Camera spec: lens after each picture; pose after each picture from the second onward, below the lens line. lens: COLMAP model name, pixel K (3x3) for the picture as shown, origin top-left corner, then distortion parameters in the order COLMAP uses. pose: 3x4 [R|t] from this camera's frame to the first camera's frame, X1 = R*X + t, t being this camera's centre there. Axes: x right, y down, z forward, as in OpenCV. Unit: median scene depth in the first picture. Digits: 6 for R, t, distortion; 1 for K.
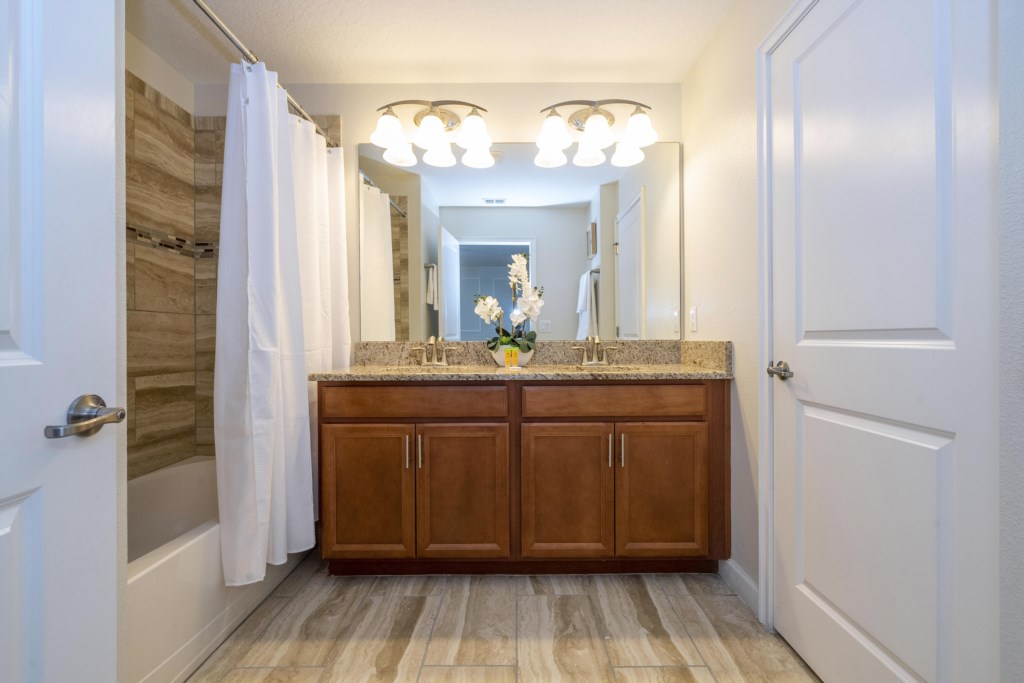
lens RADIAL K [[457.9, 0, 517.6], [0, 457.9, 340.9], [0, 0, 1]] dist [-0.016694, 0.000068]
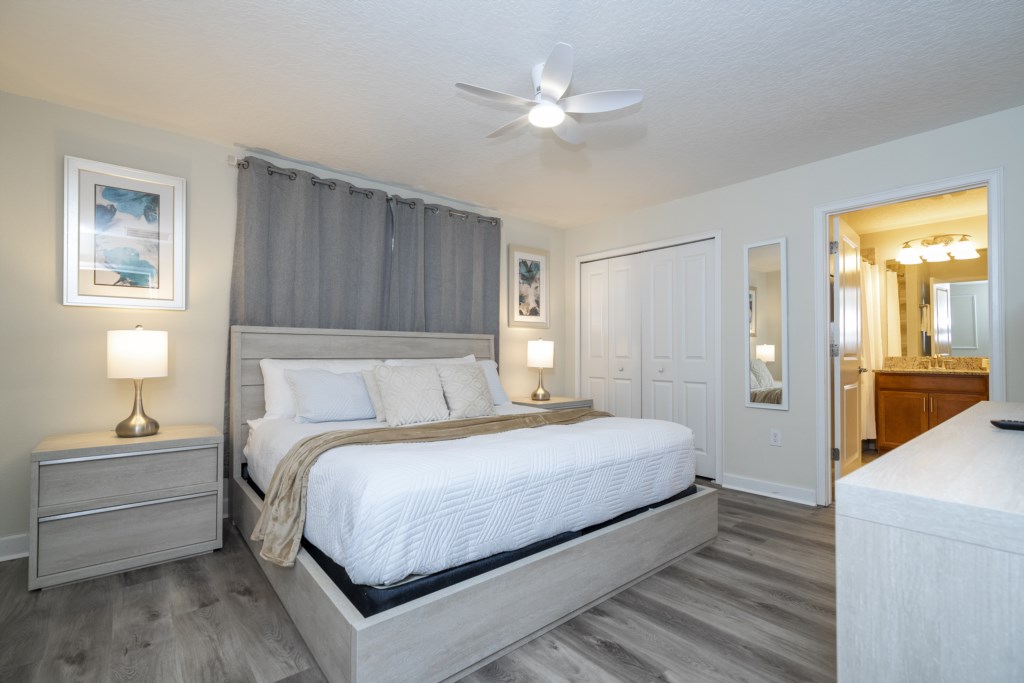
lens RADIAL K [[457.9, 0, 510.6], [0, 457.9, 348.1], [0, 0, 1]] dist [-0.016694, 0.000068]
pose [[0.629797, -0.004810, -0.776745, 0.187261], [-0.009512, 0.999858, -0.013904, 0.008793], [0.776702, 0.016145, 0.629662, -1.806082]]
